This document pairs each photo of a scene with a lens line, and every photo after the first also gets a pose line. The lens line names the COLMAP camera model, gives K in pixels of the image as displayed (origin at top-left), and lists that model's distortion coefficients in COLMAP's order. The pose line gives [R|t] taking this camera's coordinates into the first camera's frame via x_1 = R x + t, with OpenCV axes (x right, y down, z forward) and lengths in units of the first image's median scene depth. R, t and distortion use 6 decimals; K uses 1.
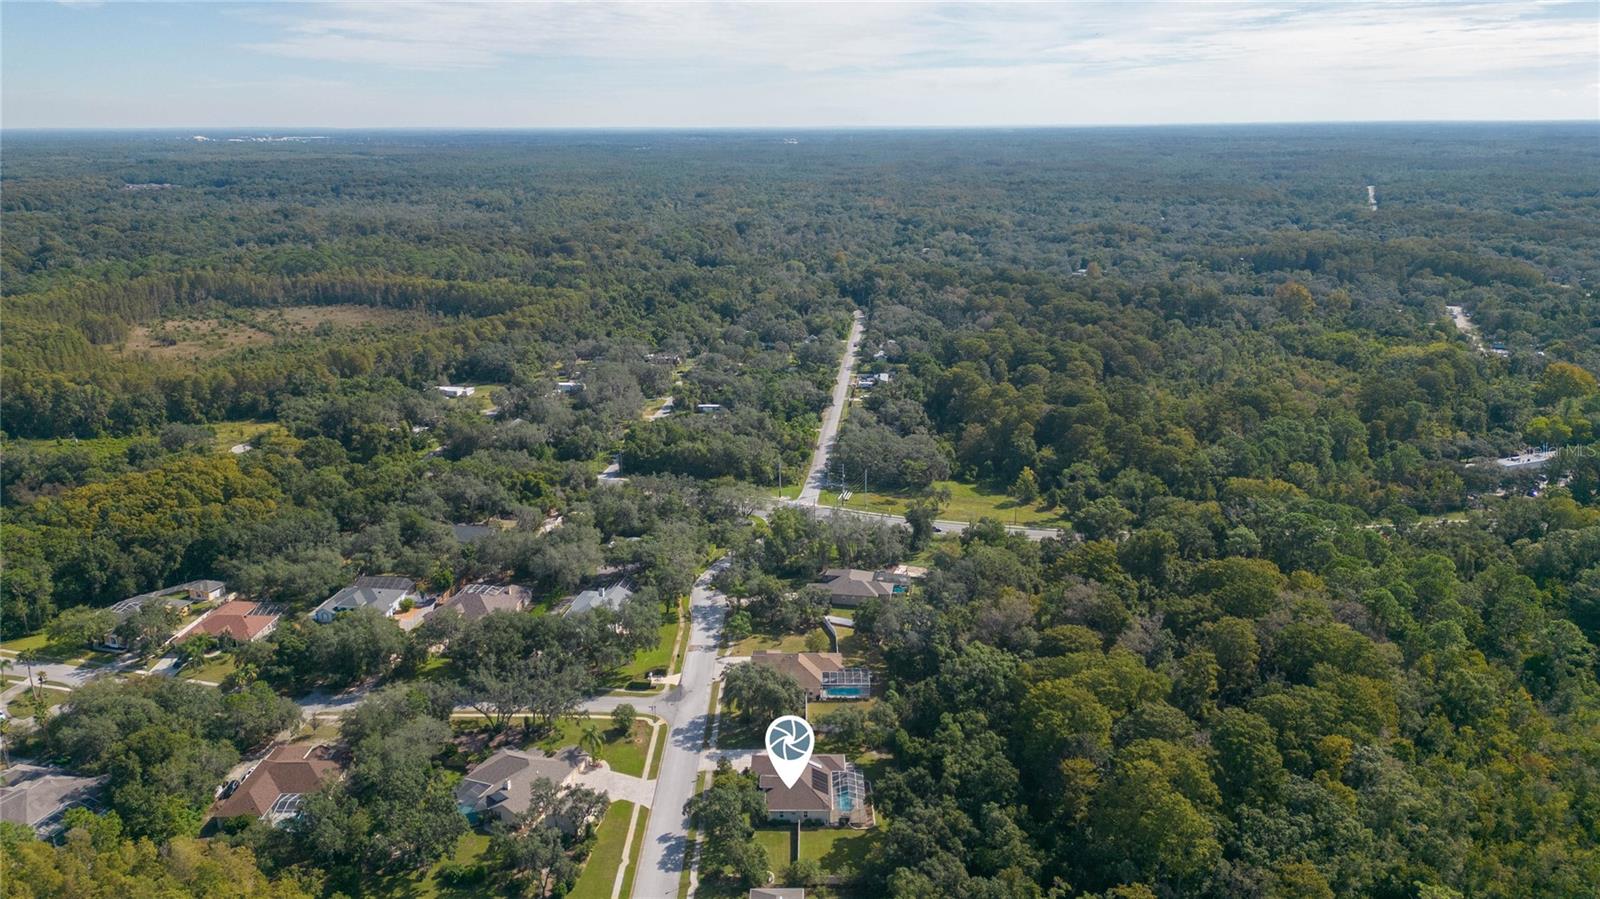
lens RADIAL K [[1082.2, 0, 808.6], [0, 1082.2, 446.1], [0, 0, 1]] dist [0.102176, -0.116977]
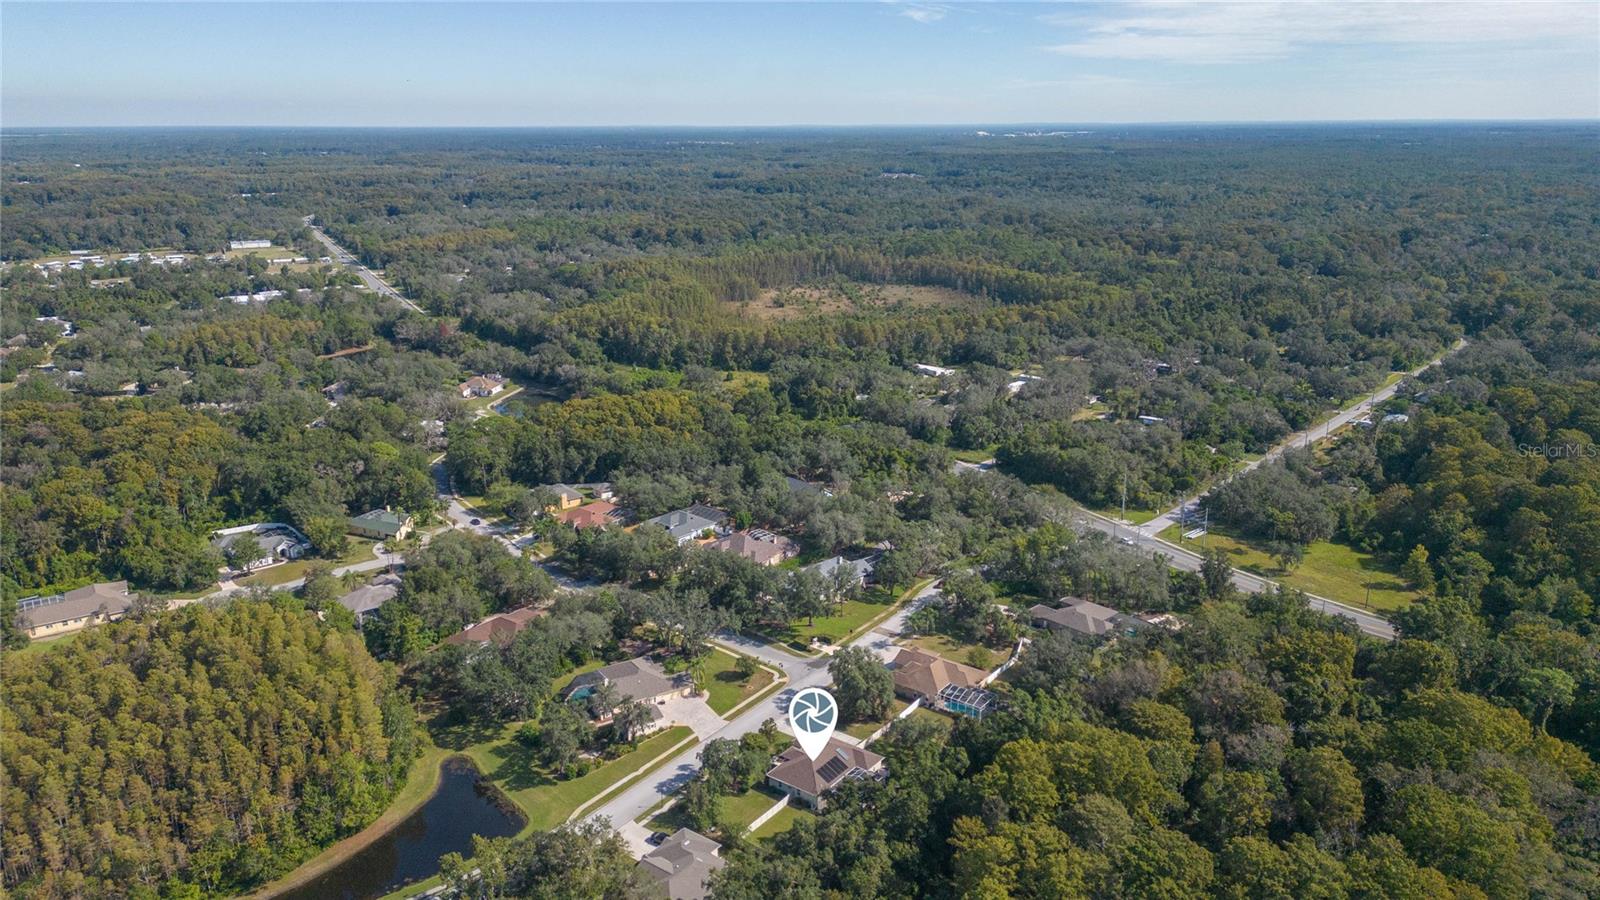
lens RADIAL K [[1082.2, 0, 808.6], [0, 1082.2, 446.6], [0, 0, 1]] dist [0.102176, -0.116977]
pose [[0.818680, 0.168880, -0.548856, 0.312441], [-0.166303, 0.984546, 0.054880, -0.026461], [0.549642, 0.046347, 0.834114, 0.076818]]
